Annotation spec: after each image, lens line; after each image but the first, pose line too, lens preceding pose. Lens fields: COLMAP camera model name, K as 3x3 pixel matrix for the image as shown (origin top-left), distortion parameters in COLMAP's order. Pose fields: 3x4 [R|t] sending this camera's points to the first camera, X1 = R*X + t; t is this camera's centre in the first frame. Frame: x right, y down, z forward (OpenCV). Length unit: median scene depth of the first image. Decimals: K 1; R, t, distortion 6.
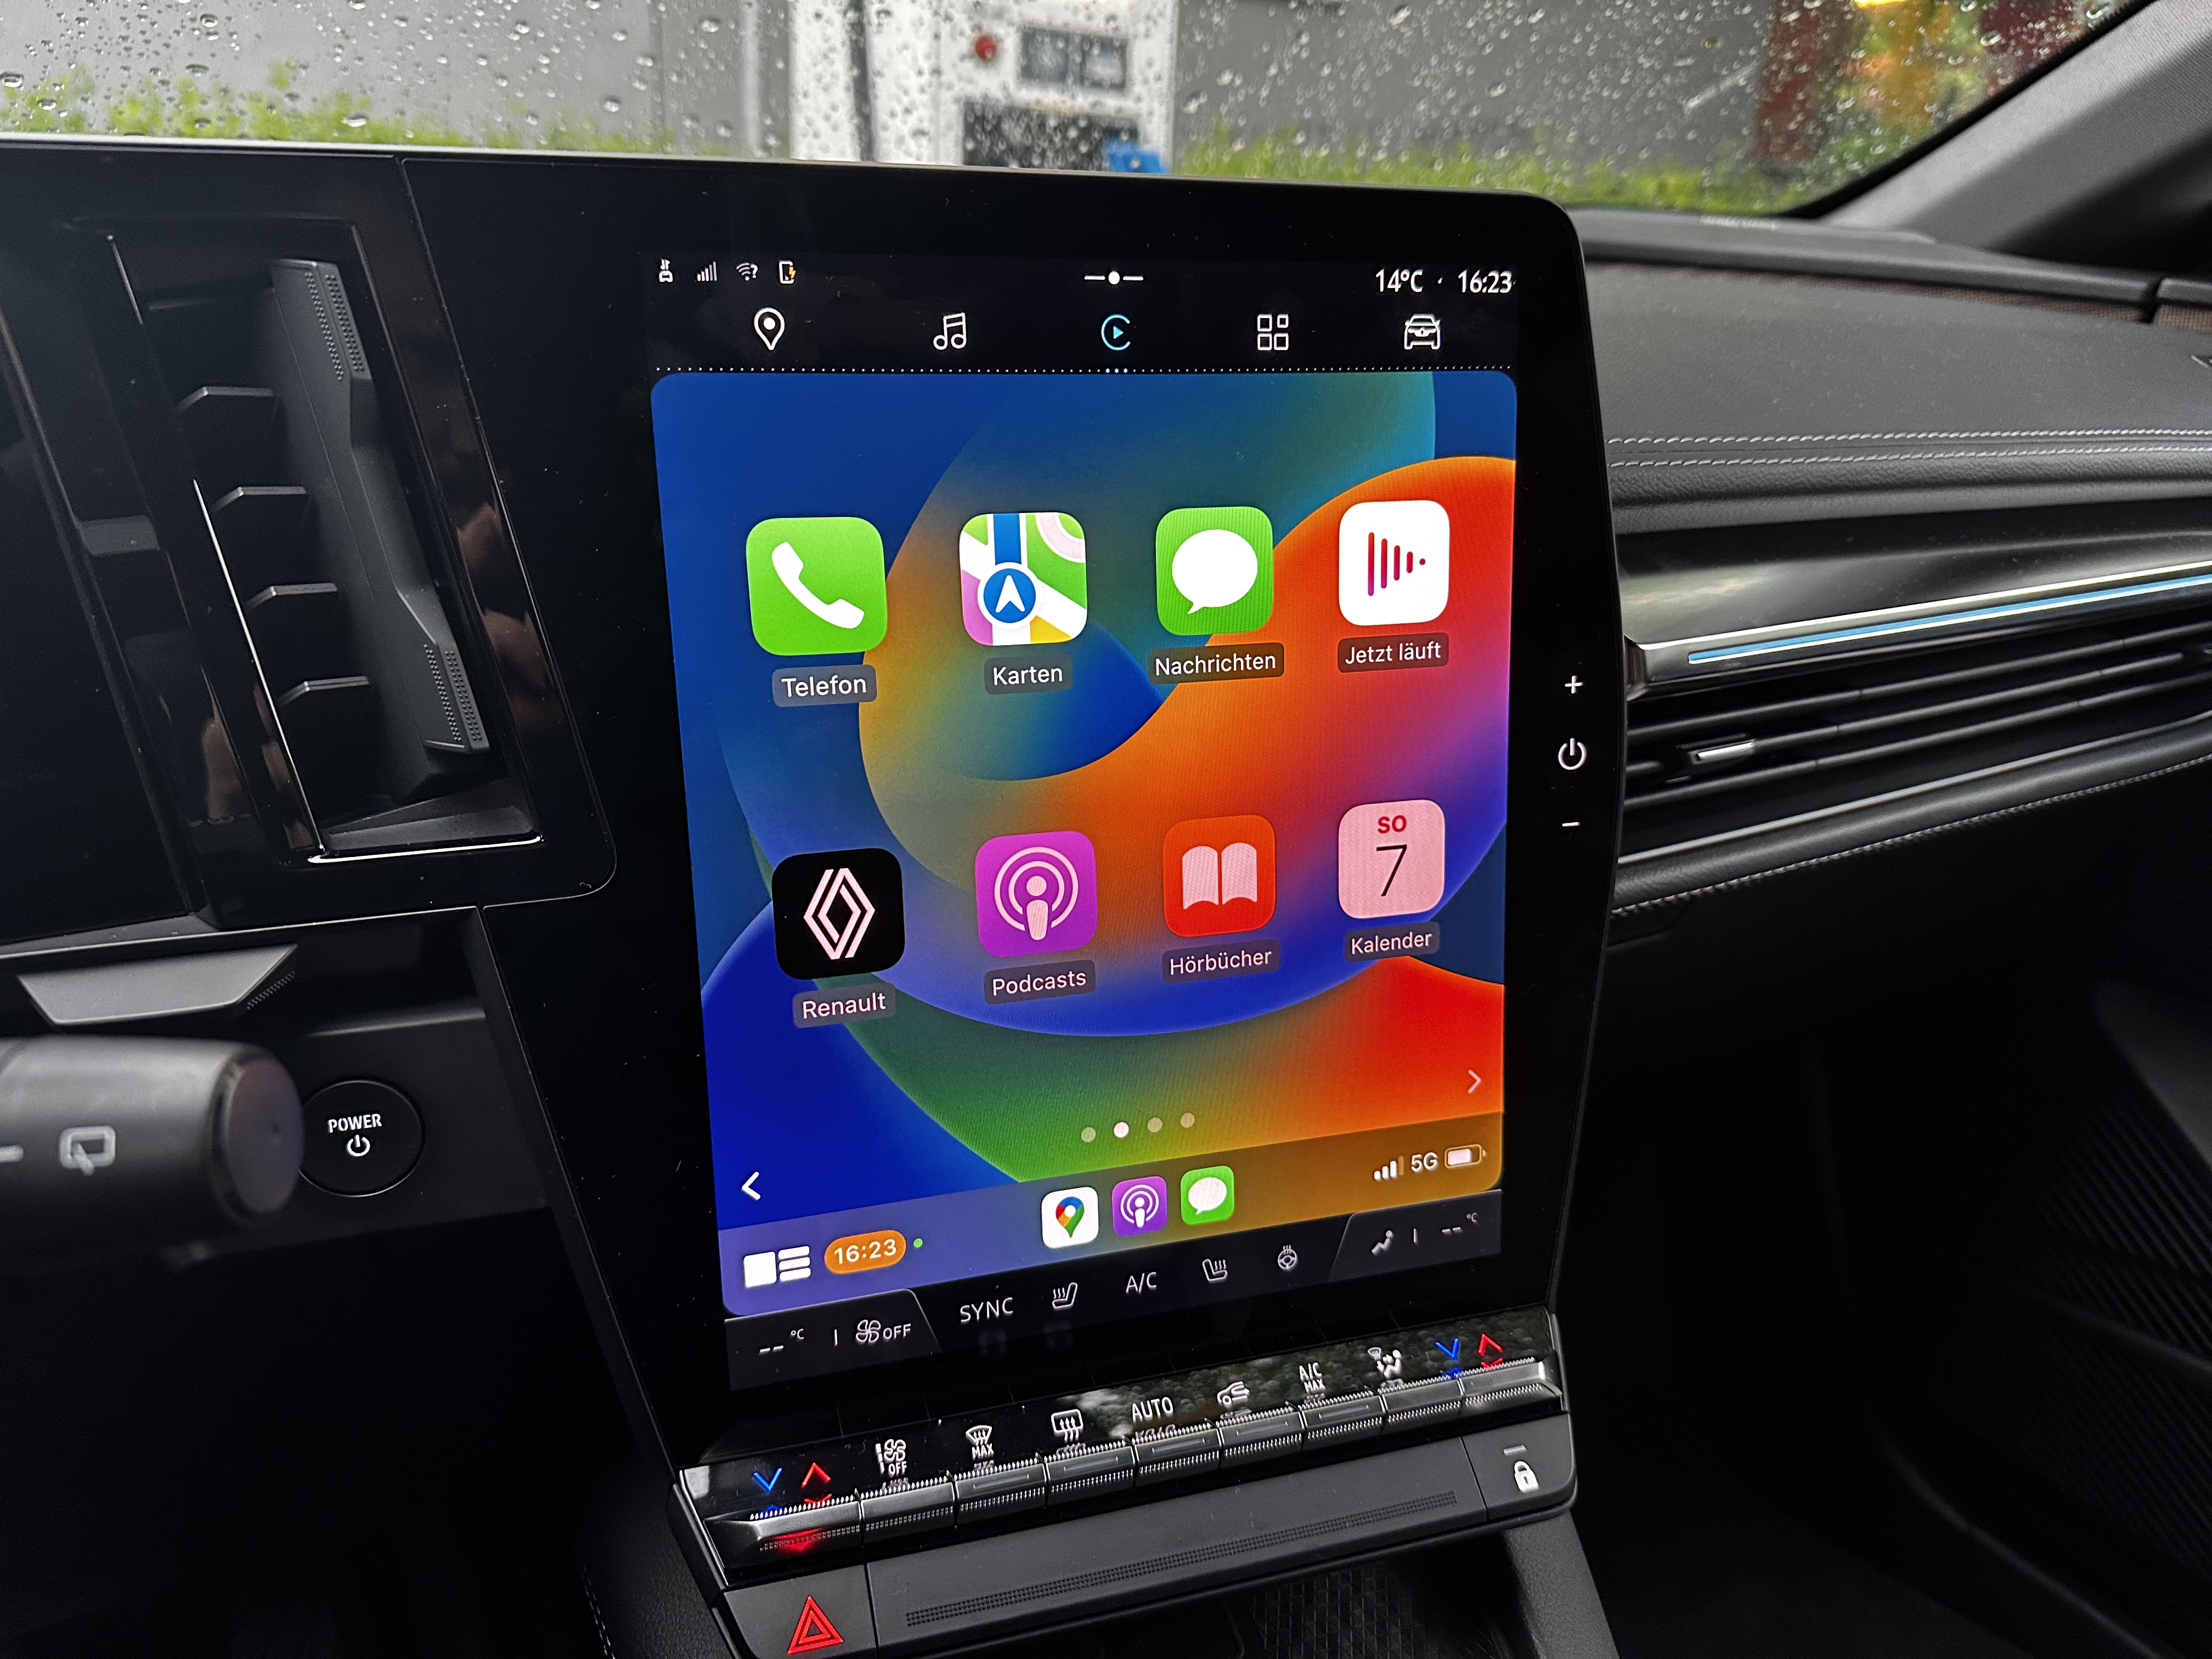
lens RADIAL K [[1579.2, 0, 1106.0], [0, 1579.2, 829.5], [0, 0, 1]] dist [-0.013357, -0.005993]
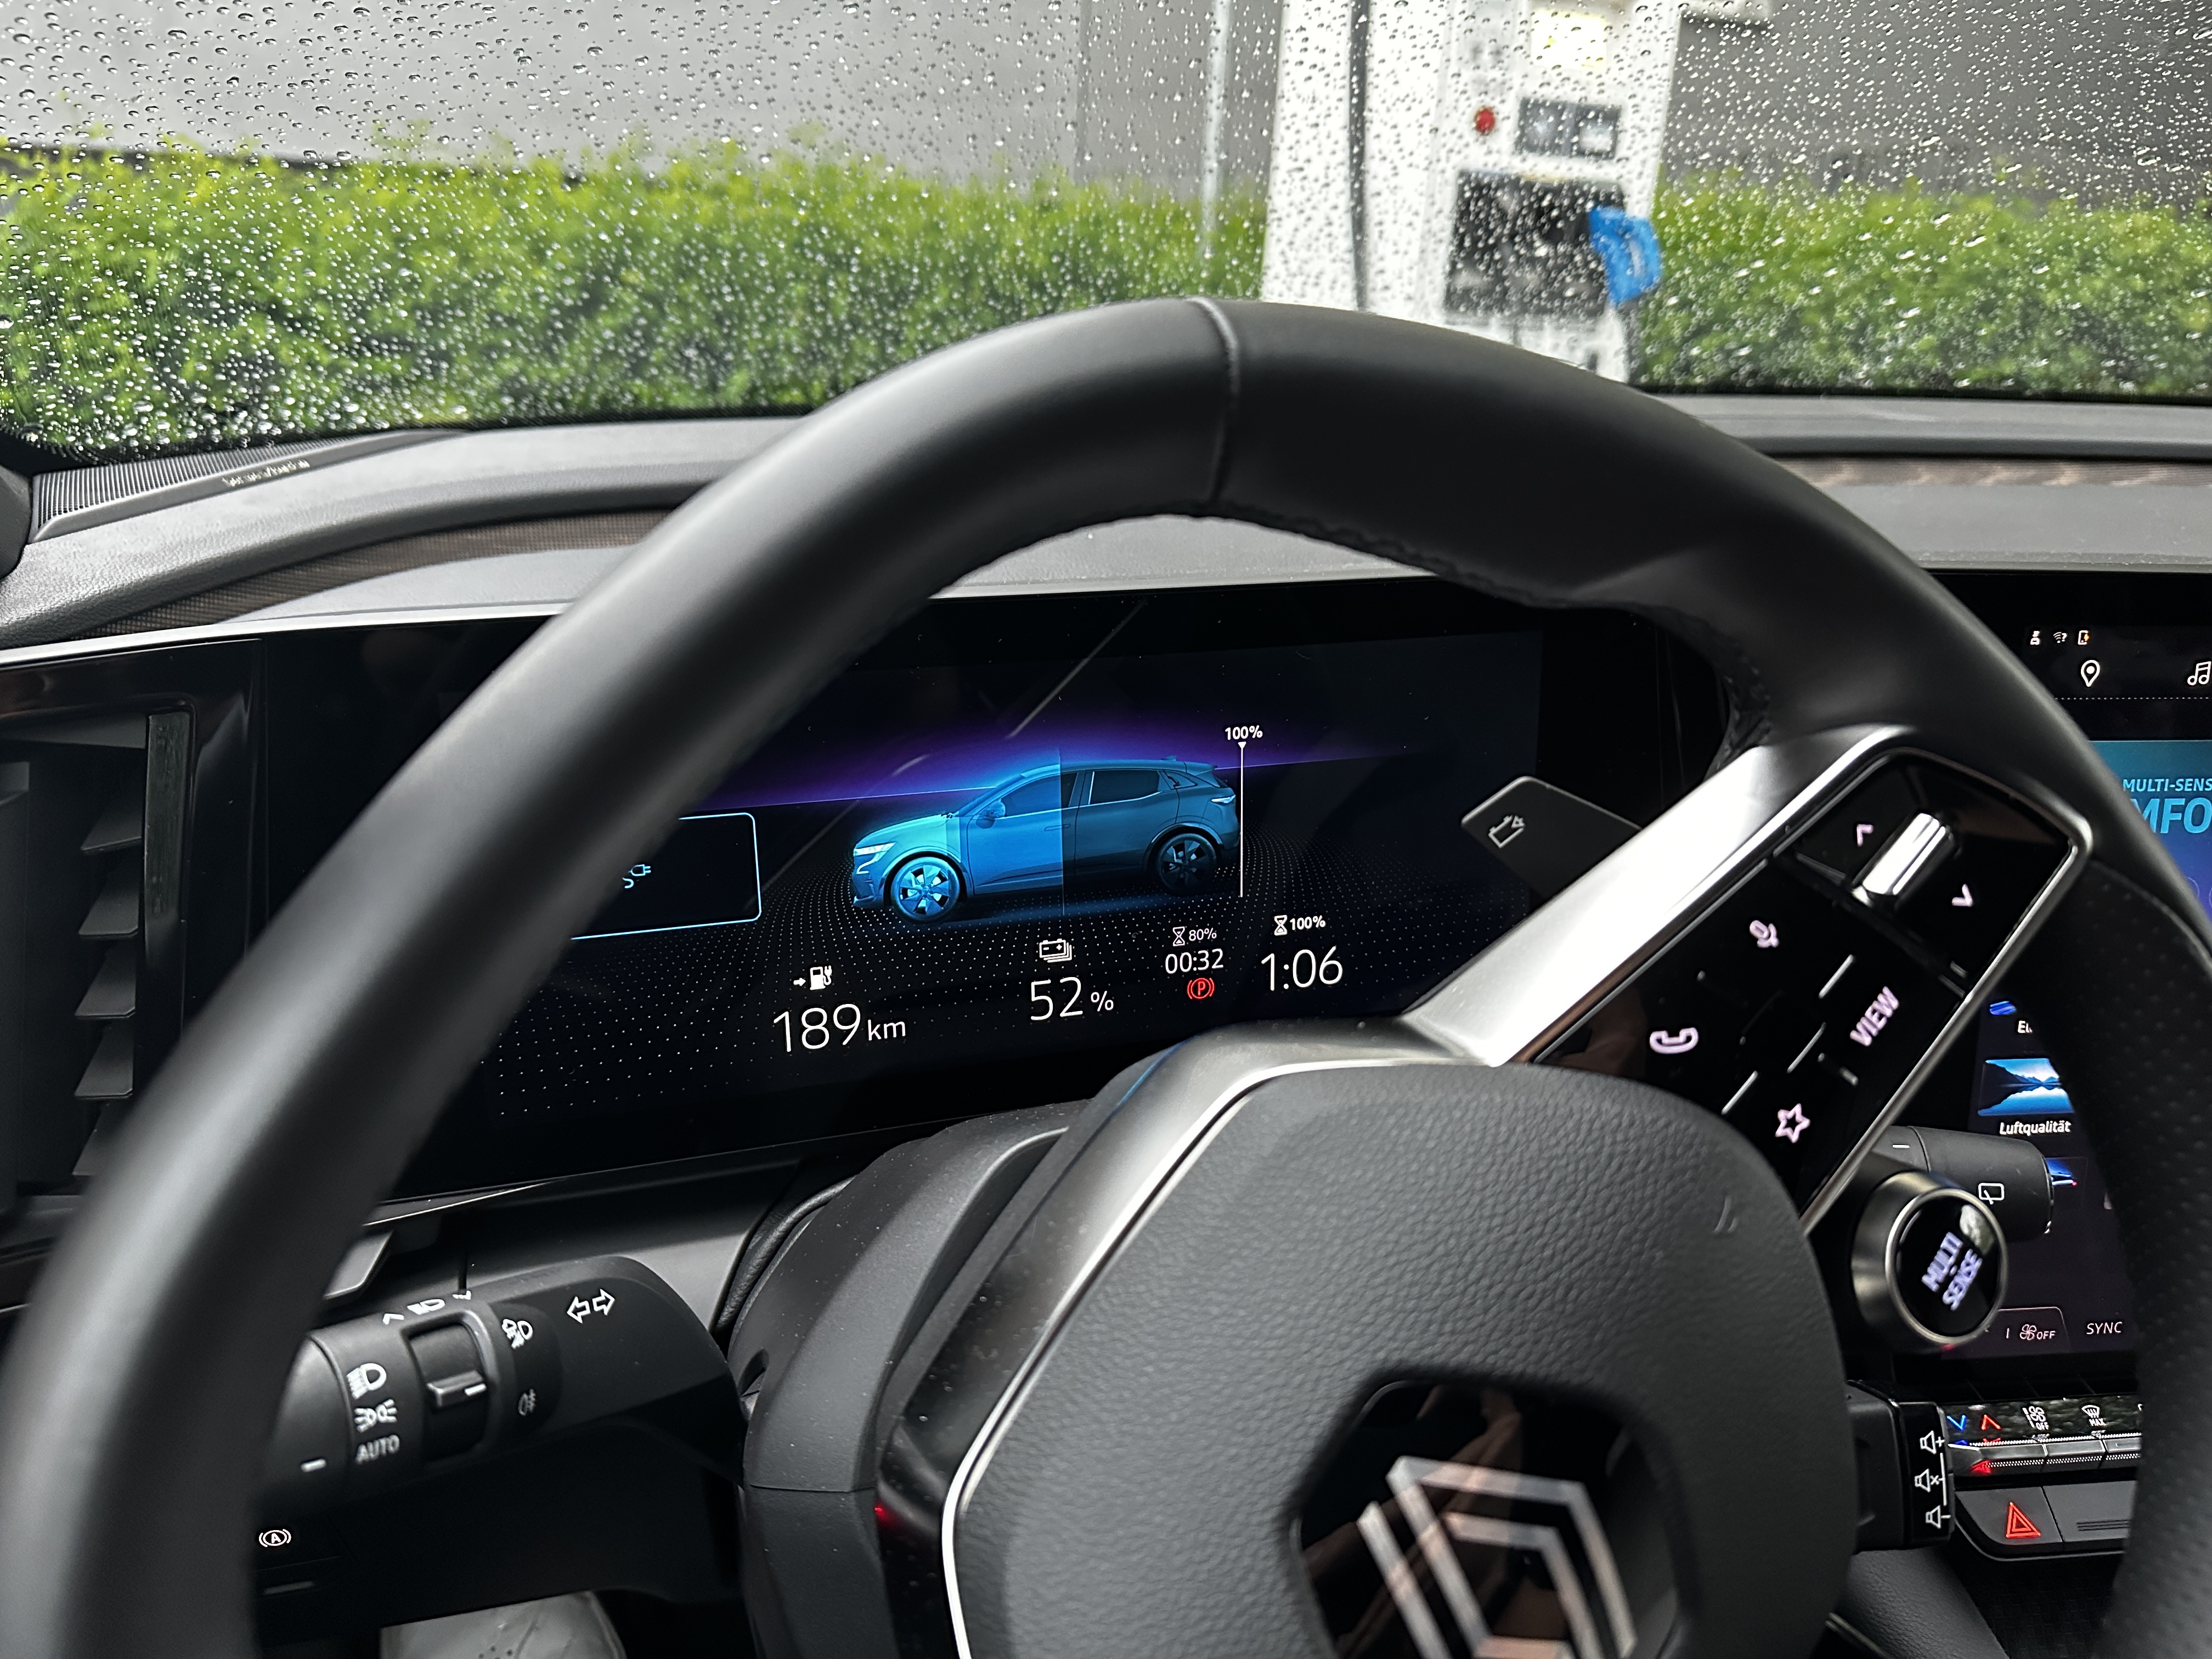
lens RADIAL K [[1579.2, 0, 1106.0], [0, 1579.2, 829.5], [0, 0, 1]] dist [-0.013357, -0.005993]
pose [[0.979171, 0.073509, -0.189263, -0.680896], [-0.074246, 0.997235, 0.003202, -0.079648], [0.188975, 0.010917, 0.981921, -0.543827]]
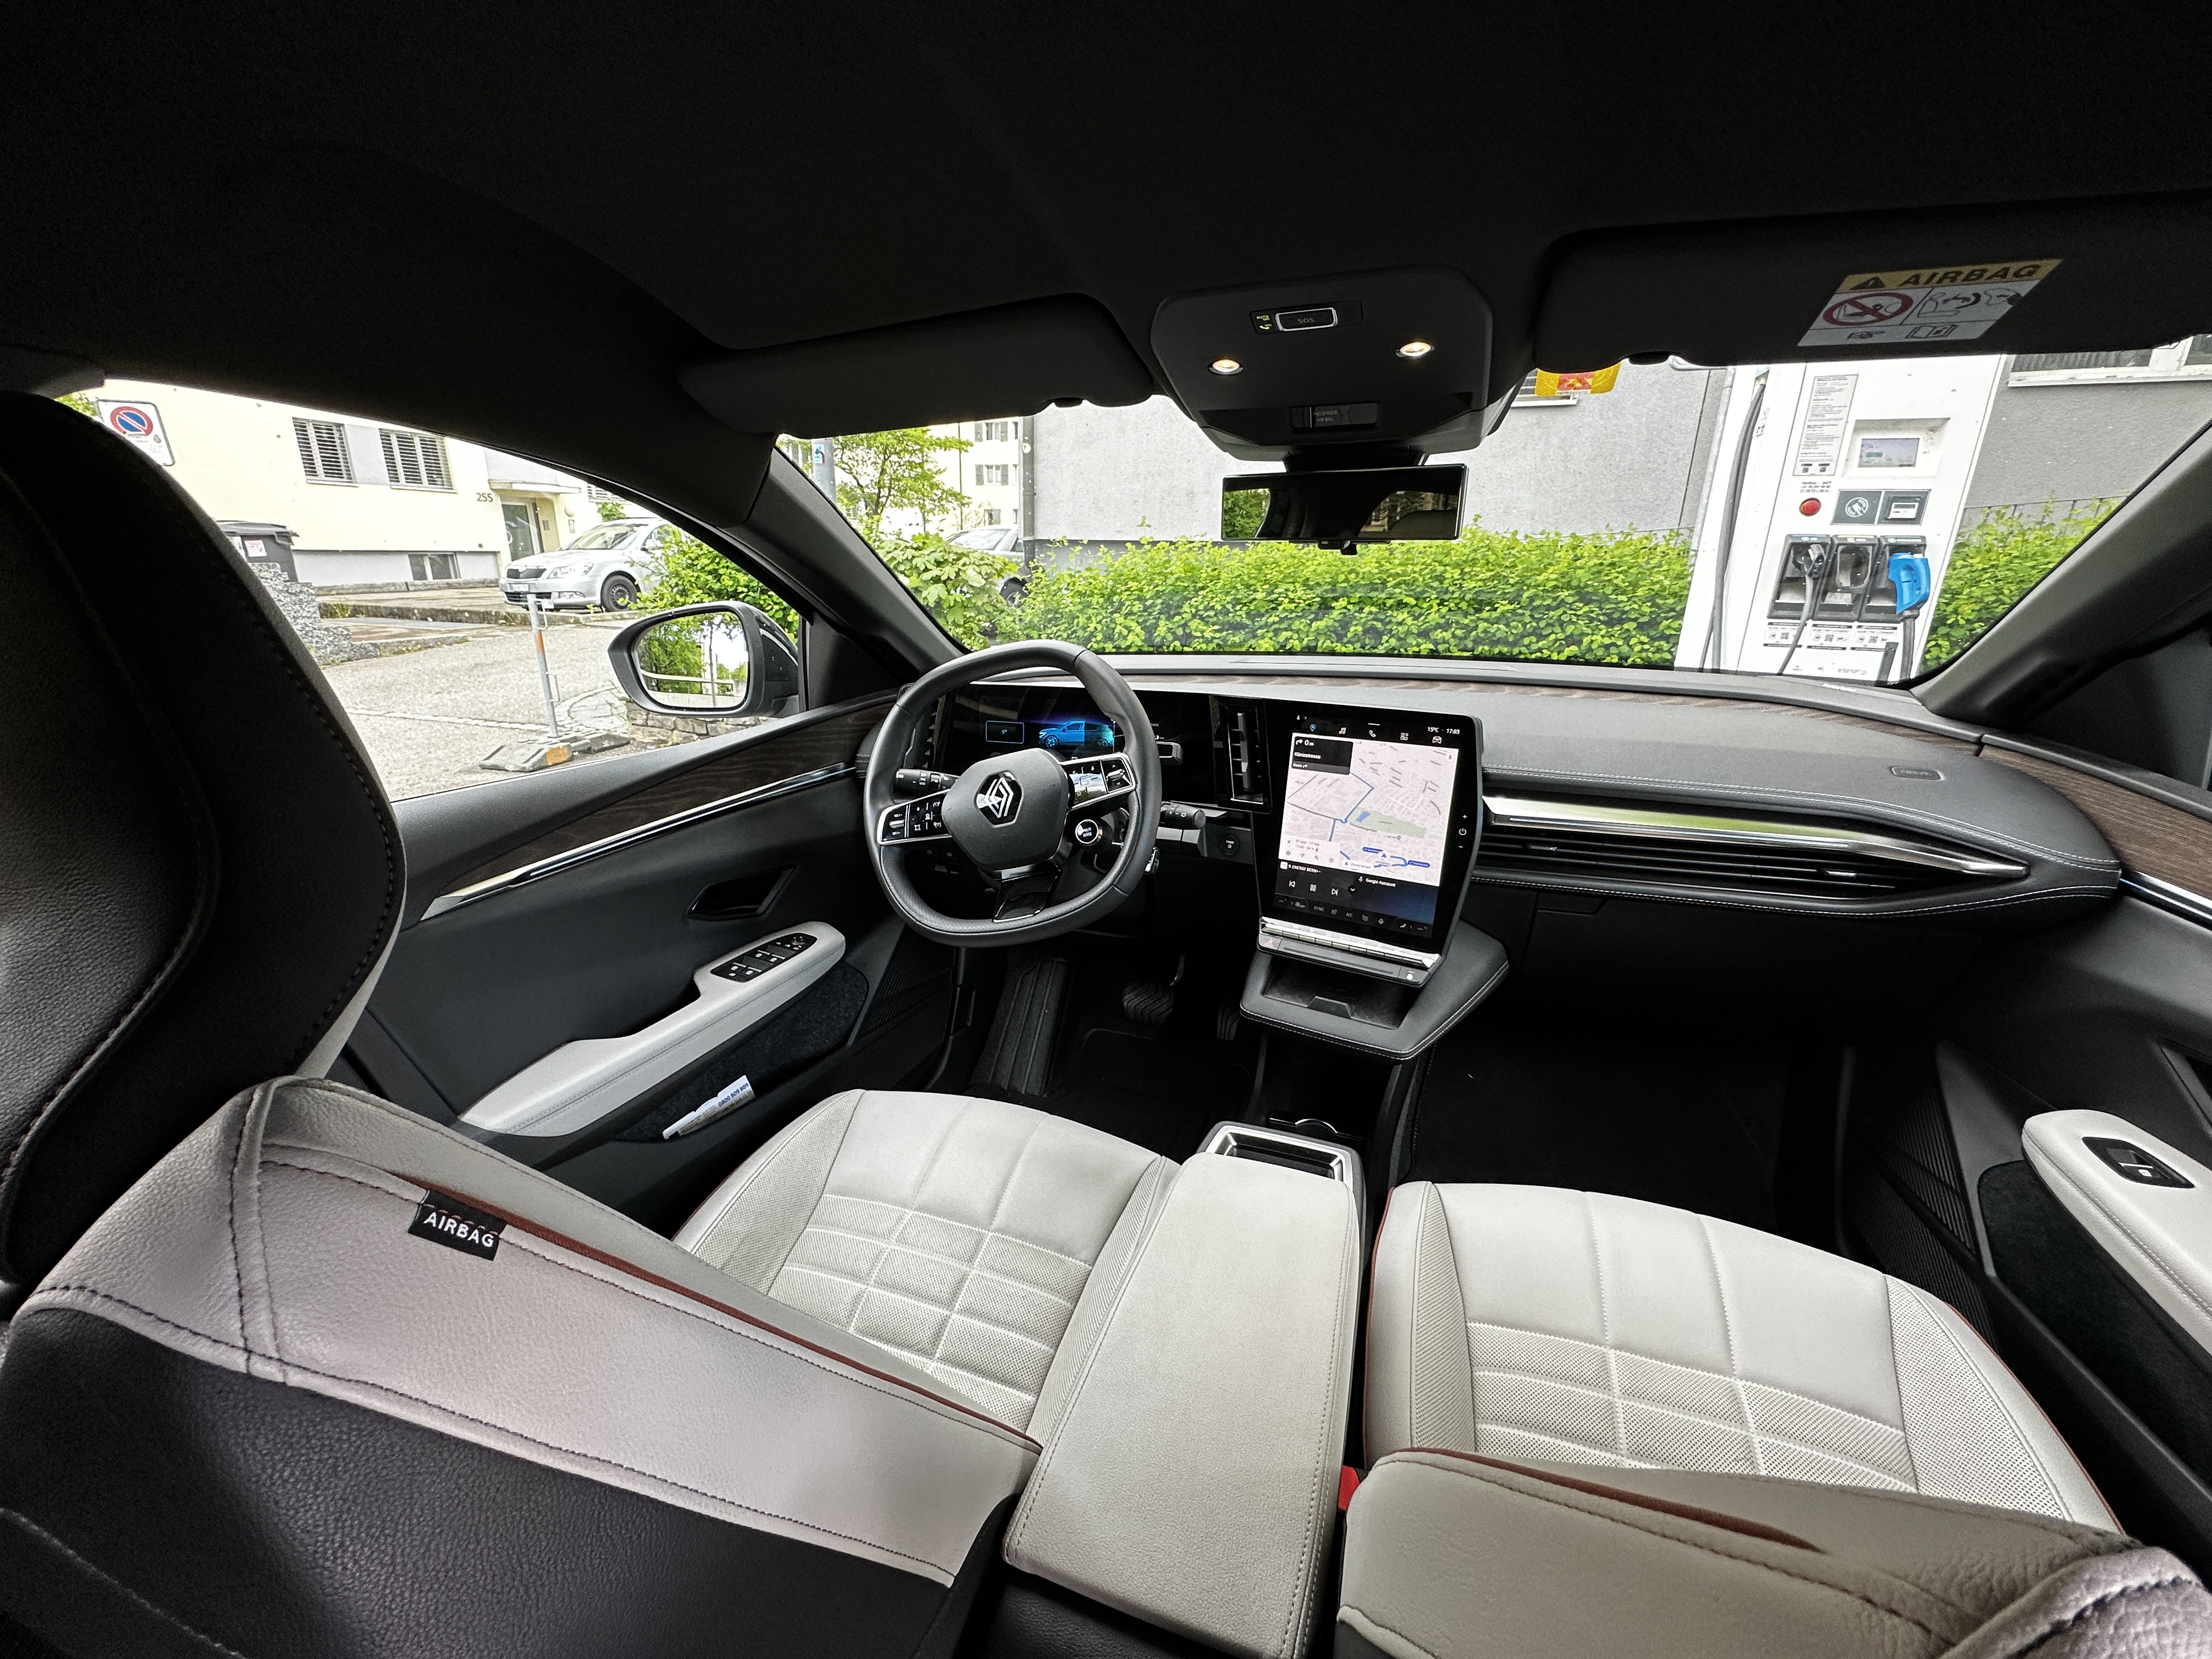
lens RADIAL K [[896.2, 0, 1106.0], [0, 896.2, 829.5], [0, 0, 1]] dist [-0.000679, 0.000102]
pose [[0.666617, 0.193694, -0.719795, 1.420722], [-0.245188, 0.968891, 0.033651, 0.109759], [0.703921, 0.154053, 0.693370, -1.481376]]
